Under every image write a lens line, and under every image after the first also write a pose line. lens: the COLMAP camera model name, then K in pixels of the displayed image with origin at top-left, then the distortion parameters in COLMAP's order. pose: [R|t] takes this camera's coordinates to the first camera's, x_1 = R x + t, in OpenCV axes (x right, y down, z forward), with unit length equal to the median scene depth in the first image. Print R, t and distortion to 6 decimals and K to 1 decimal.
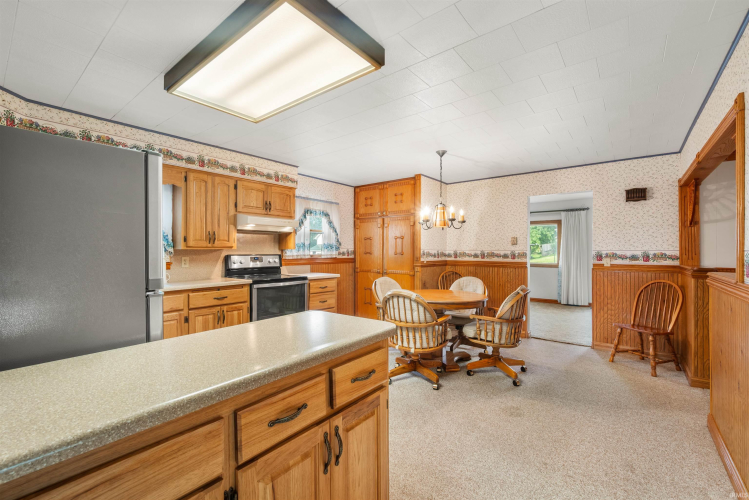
lens RADIAL K [[318.8, 0, 375.2], [0, 318.8, 249.9], [0, 0, 1]] dist [0.001660, -0.000185]
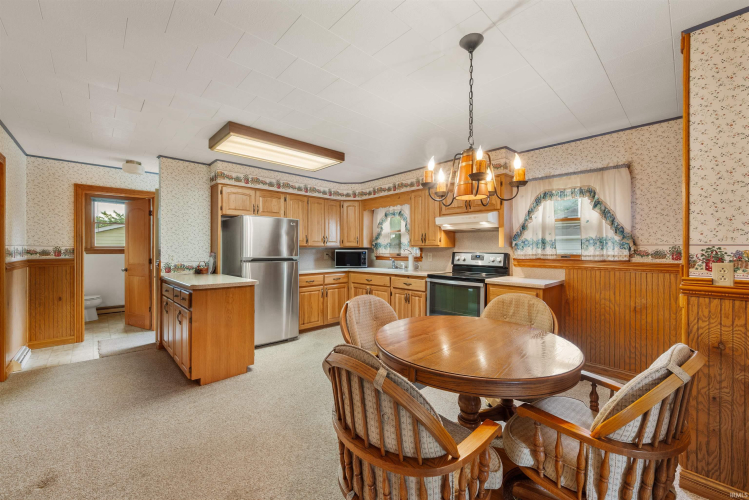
lens RADIAL K [[300.3, 0, 378.5], [0, 300.3, 246.9], [0, 0, 1]] dist [0.000488, -0.000269]
pose [[-0.131264, -0.007672, -0.991318, 0.613484], [-0.002008, 0.999970, -0.007473, 0.004697], [0.991345, 0.001010, -0.131276, 0.834454]]
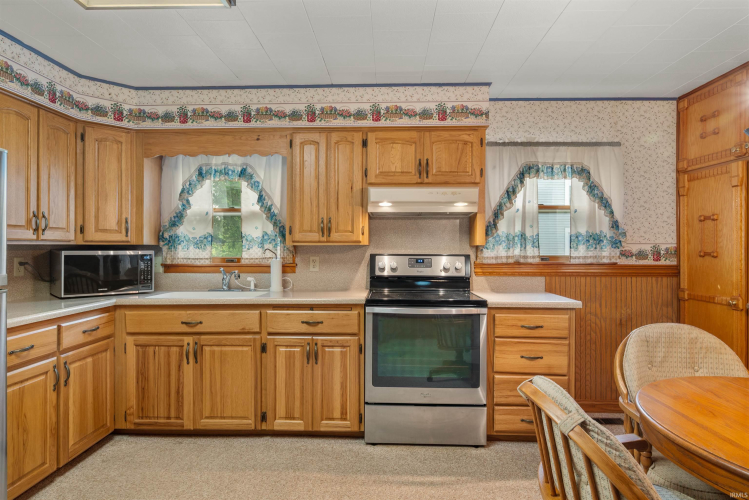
lens RADIAL K [[430.4, 0, 376.3], [0, 430.4, 244.9], [0, 0, 1]] dist [-0.003444, 0.000633]
pose [[0.602266, -0.004244, -0.798284, 0.212694], [-0.001070, 0.999981, -0.006123, 0.002279], [0.798295, 0.004542, 0.602250, 0.472741]]
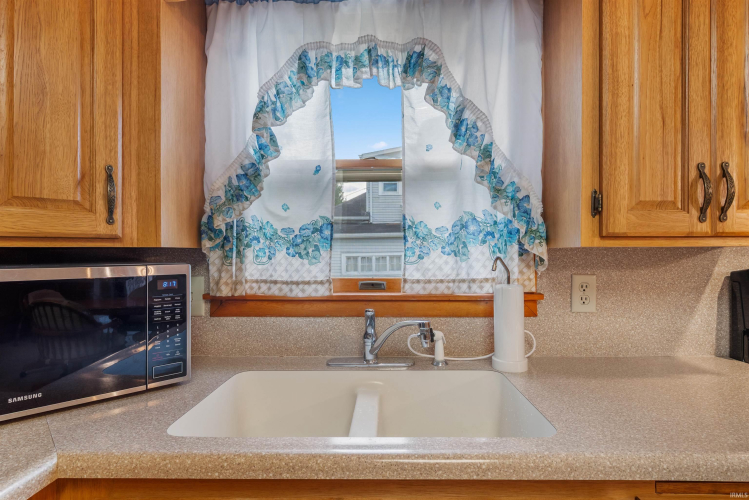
lens RADIAL K [[405.6, 0, 376.6], [0, 405.6, 250.4], [0, 0, 1]] dist [-0.001266, -0.001906]
pose [[0.600846, -0.003081, -0.799359, -0.367841], [0.002247, 0.999995, -0.002166, 0.000429], [0.799362, -0.000495, 0.600850, 0.558844]]
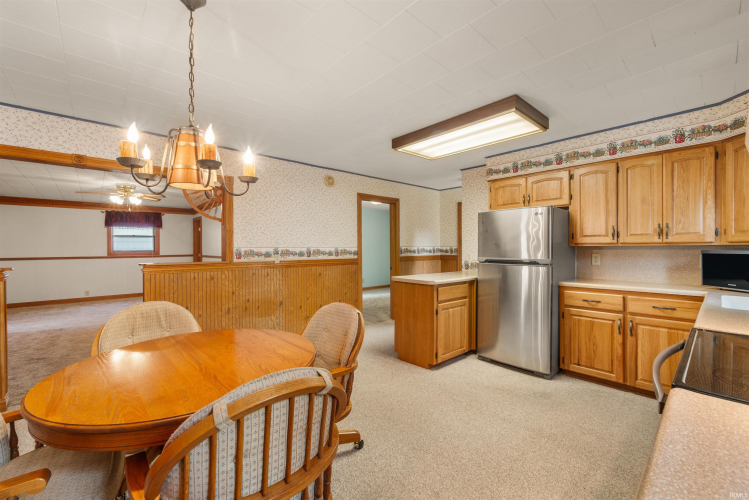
lens RADIAL K [[318.8, 0, 373.3], [0, 318.8, 247.2], [0, 0, 1]] dist [0.001660, -0.000185]
pose [[-0.986200, 0.001610, 0.165550, -0.074412], [0.001290, 0.999997, -0.002037, 0.002748], [-0.165552, -0.001795, -0.986199, 1.231731]]
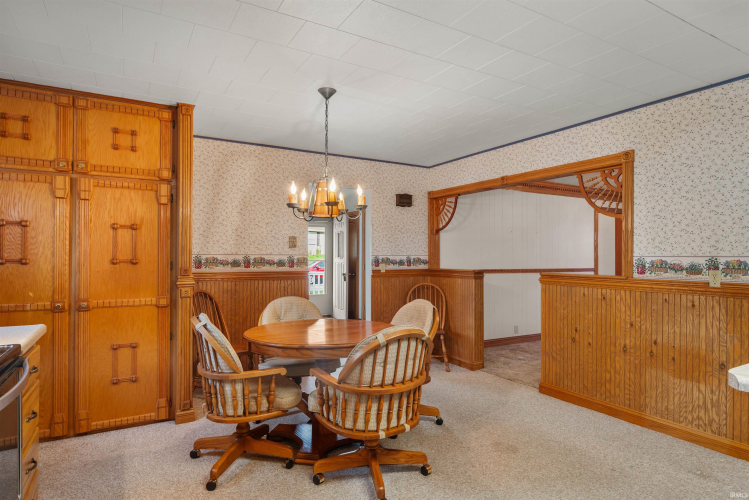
lens RADIAL K [[430.4, 0, 373.3], [0, 430.4, 253.8], [0, 0, 1]] dist [-0.003444, 0.000633]
pose [[0.366324, 0.003572, 0.930481, -0.464079], [-0.003531, 0.999991, -0.002448, 0.000458], [-0.930481, -0.002389, 0.366333, 0.564128]]
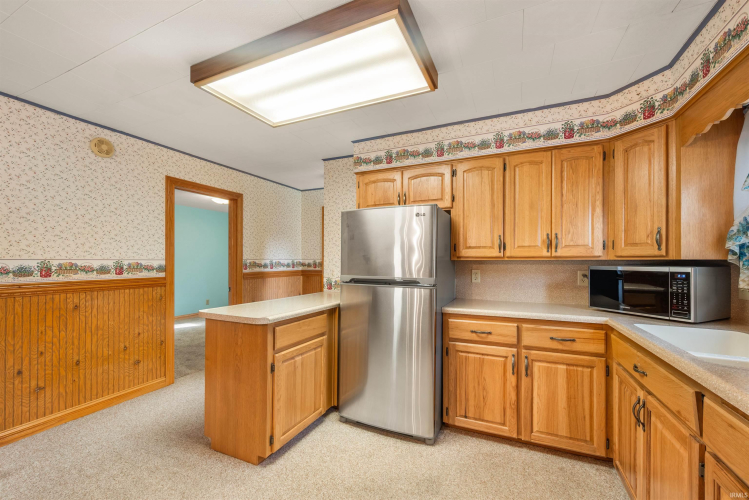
lens RADIAL K [[300.3, 0, 380.9], [0, 300.3, 261.0], [0, 0, 1]] dist [0.000488, -0.000269]
pose [[-0.968409, -0.003907, -0.249336, -0.143765], [-0.003926, 0.999992, -0.000422, 0.001420], [0.249336, 0.000570, -0.968417, 0.899820]]
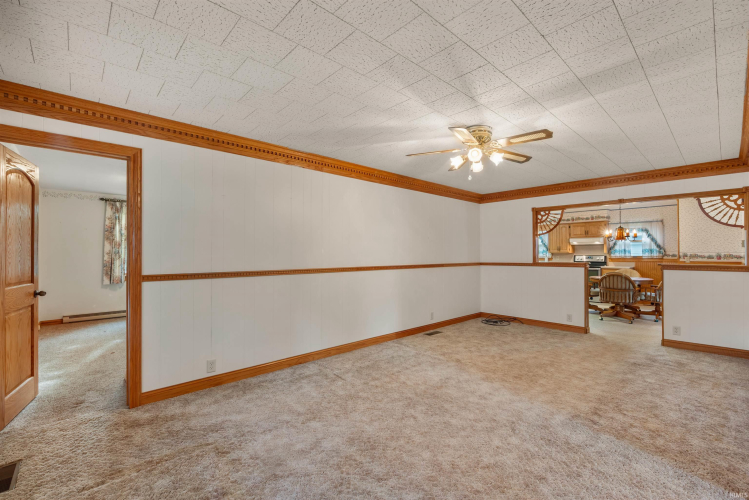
lens RADIAL K [[318.8, 0, 386.3], [0, 318.8, 246.5], [0, 0, 1]] dist [0.001660, -0.000185]
pose [[-0.142868, -0.025404, -0.989416, 1.943477], [-0.001581, 0.999675, -0.025439, 0.011499], [0.989741, -0.002070, -0.142862, -0.025184]]
